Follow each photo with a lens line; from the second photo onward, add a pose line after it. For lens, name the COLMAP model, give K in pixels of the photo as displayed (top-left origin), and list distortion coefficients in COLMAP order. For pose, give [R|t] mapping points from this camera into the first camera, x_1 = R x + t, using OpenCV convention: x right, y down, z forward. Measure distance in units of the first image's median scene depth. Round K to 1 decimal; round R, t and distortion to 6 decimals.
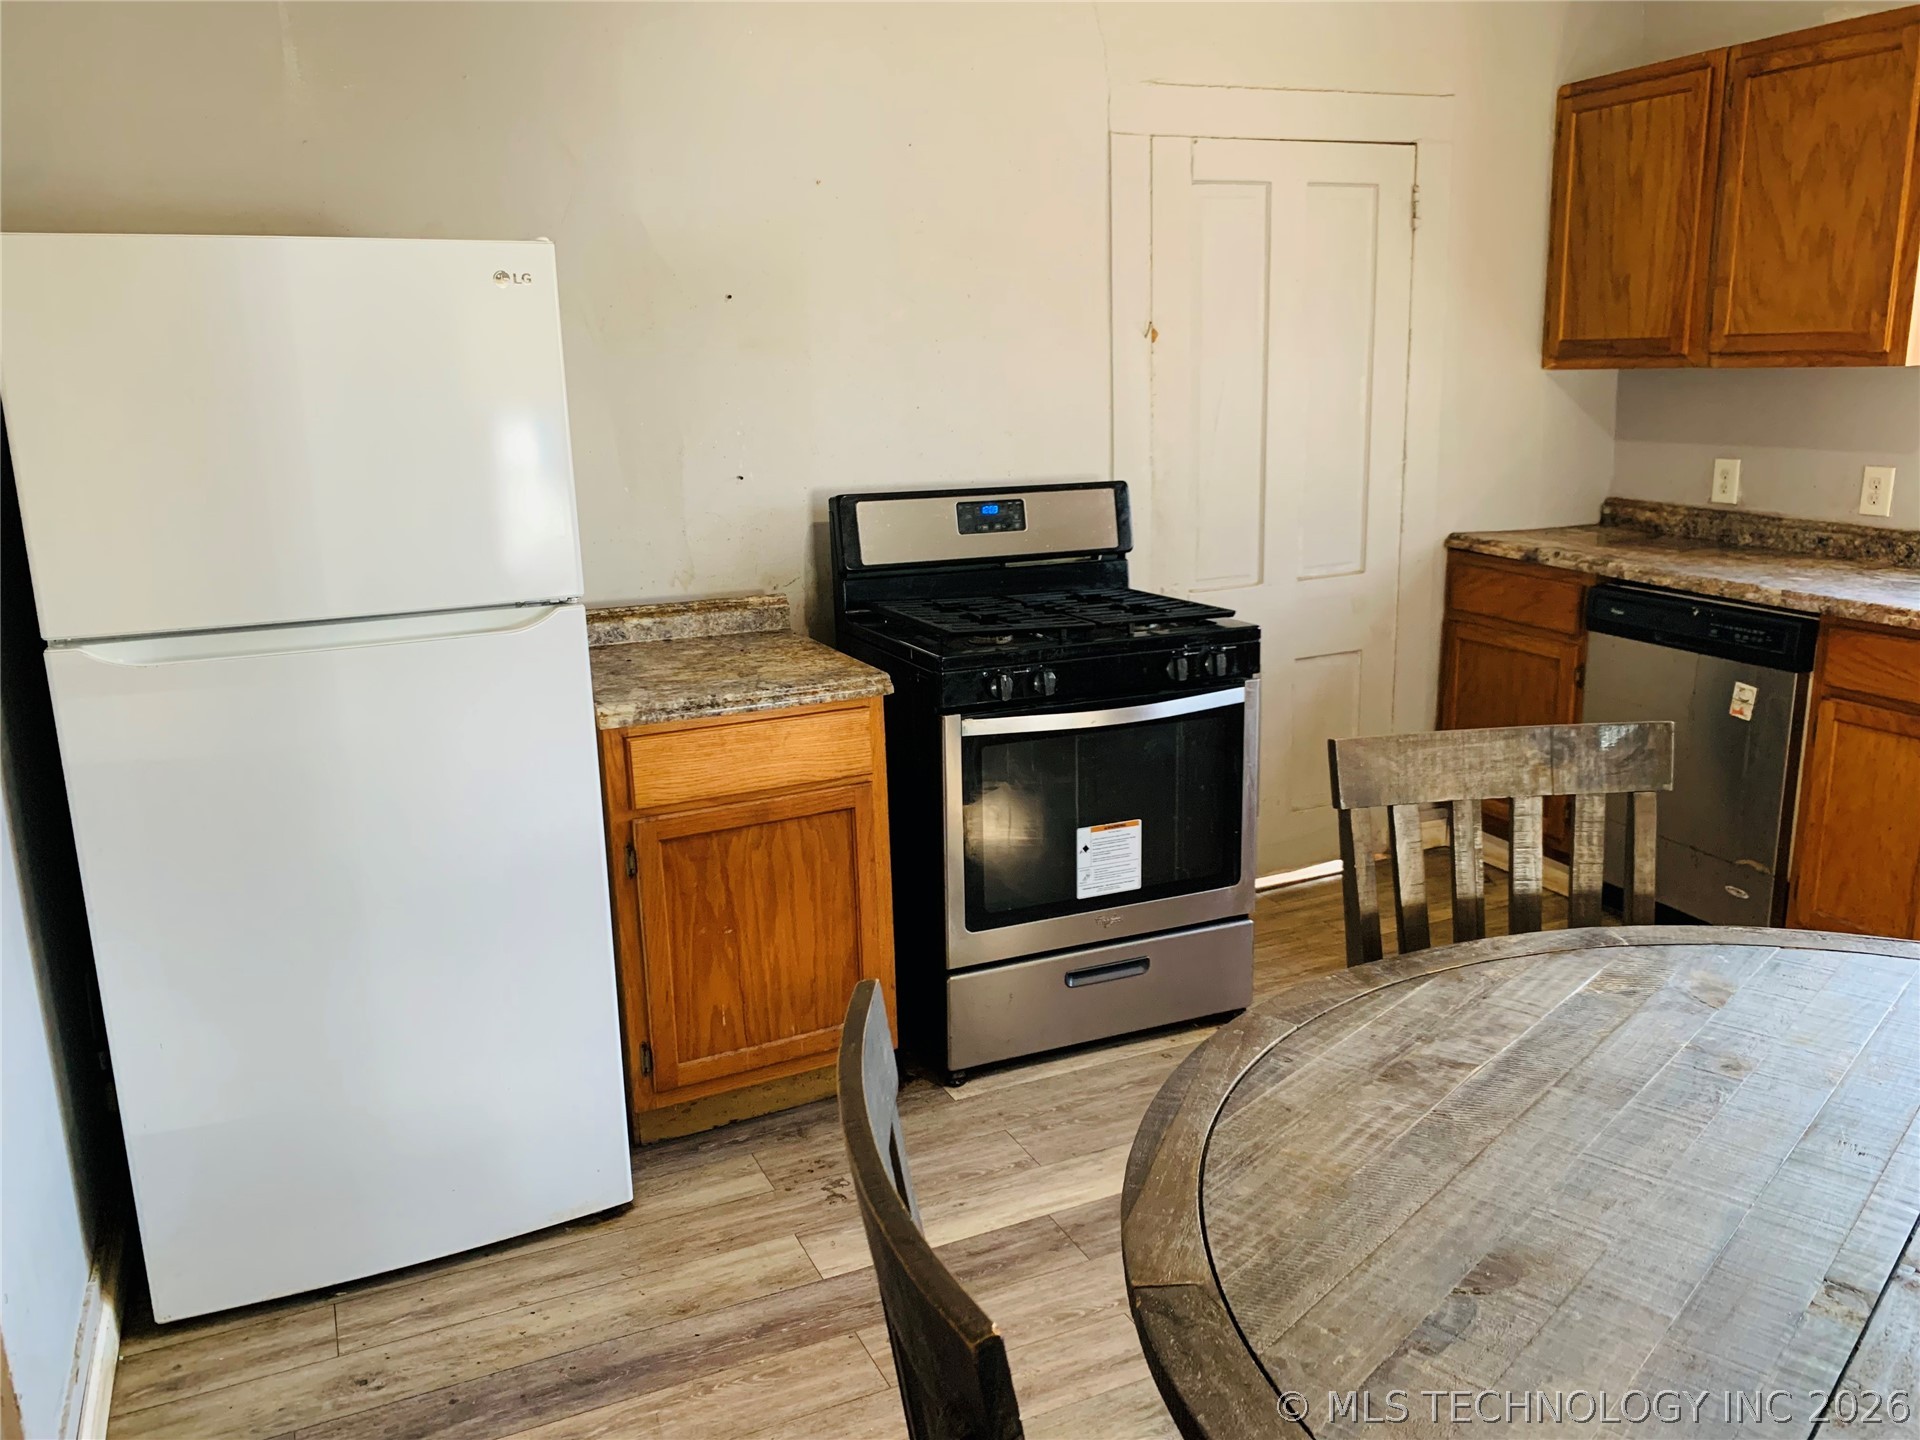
lens RADIAL K [[1544.2, 0, 960.0], [0, 1544.2, 720.0], [0, 0, 1]] dist [0.000320, -0.004231]
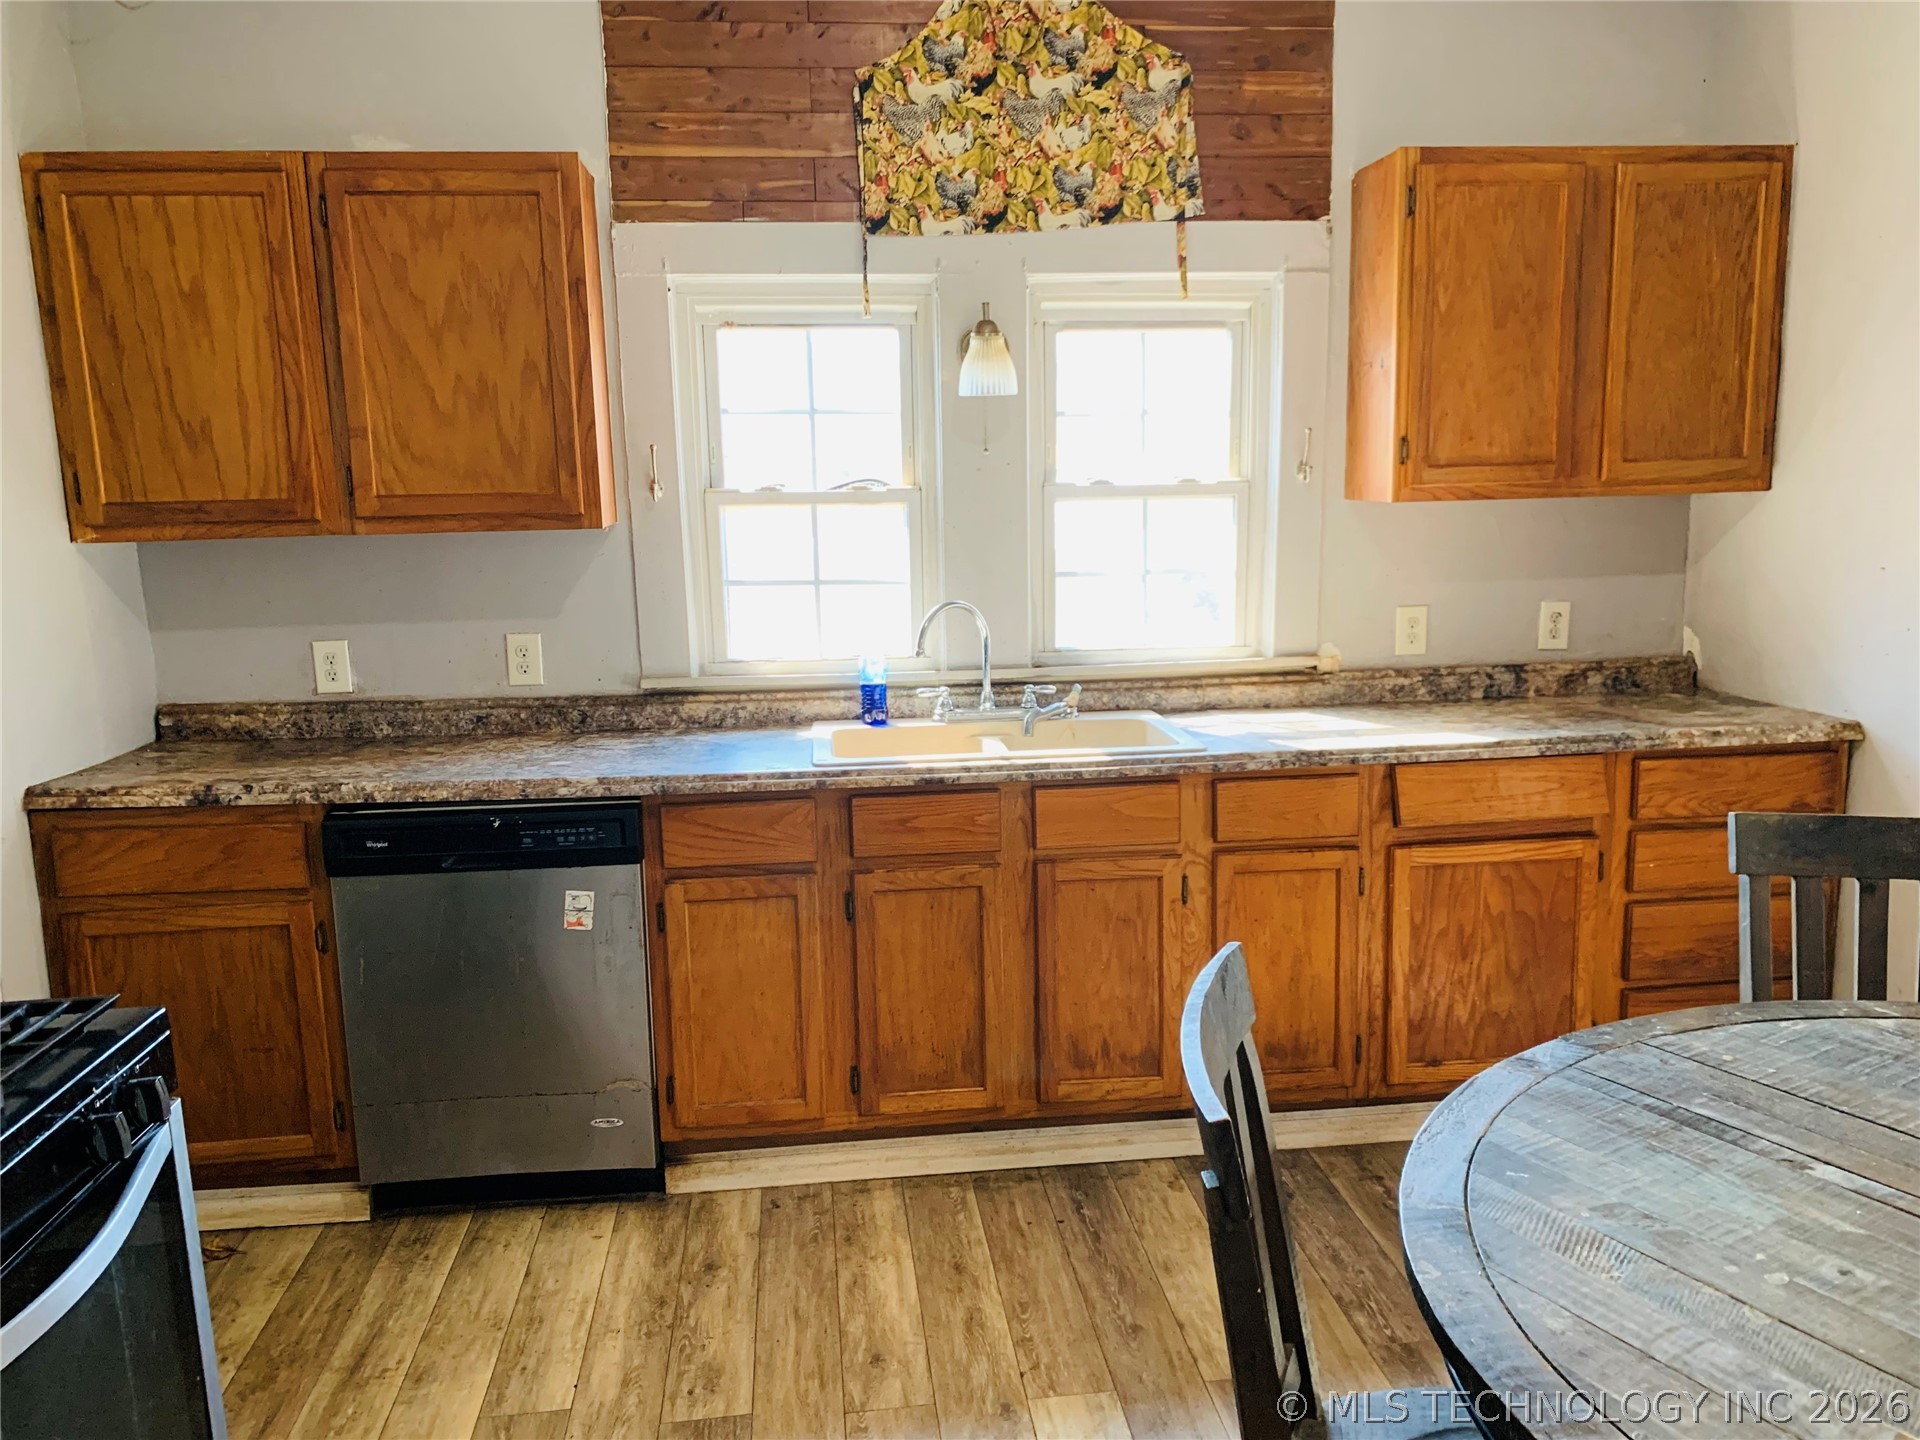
lens RADIAL K [[1475.4, 0, 960.0], [0, 1475.4, 720.0], [0, 0, 1]] dist [0.008603, -0.009529]
pose [[0.289385, -0.142537, 0.946541, -0.184869], [0.231378, 0.969944, 0.075323, -0.118501], [-0.928827, 0.197212, 0.313667, 0.477918]]
